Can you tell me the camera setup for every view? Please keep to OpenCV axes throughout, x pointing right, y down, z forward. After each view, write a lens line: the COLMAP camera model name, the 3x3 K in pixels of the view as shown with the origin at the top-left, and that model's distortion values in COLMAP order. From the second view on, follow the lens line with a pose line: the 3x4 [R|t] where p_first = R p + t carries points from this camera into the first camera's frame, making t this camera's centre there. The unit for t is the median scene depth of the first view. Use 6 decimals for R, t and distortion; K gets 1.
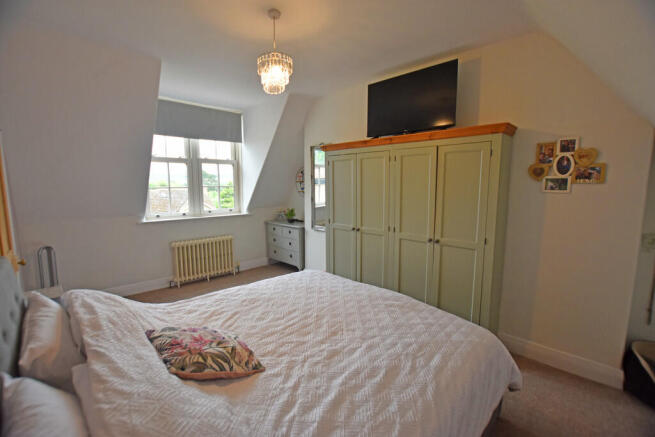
lens RADIAL K [[286.8, 0, 327.9], [0, 286.8, 209.8], [0, 0, 1]] dist [-0.000652, -0.000067]
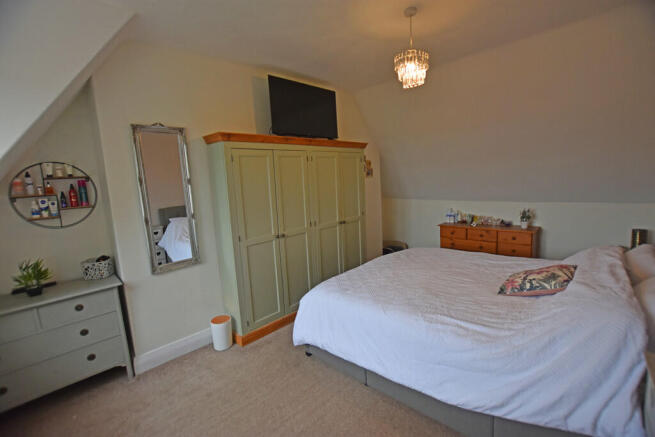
lens RADIAL K [[293.0, 0, 332.1], [0, 293.0, 218.7], [0, 0, 1]] dist [-0.001362, -0.000162]
pose [[0.002087, -0.127132, 0.991884, -0.840484], [0.163277, 0.978618, 0.125088, -0.074896], [-0.986578, 0.161691, 0.022801, 0.859375]]
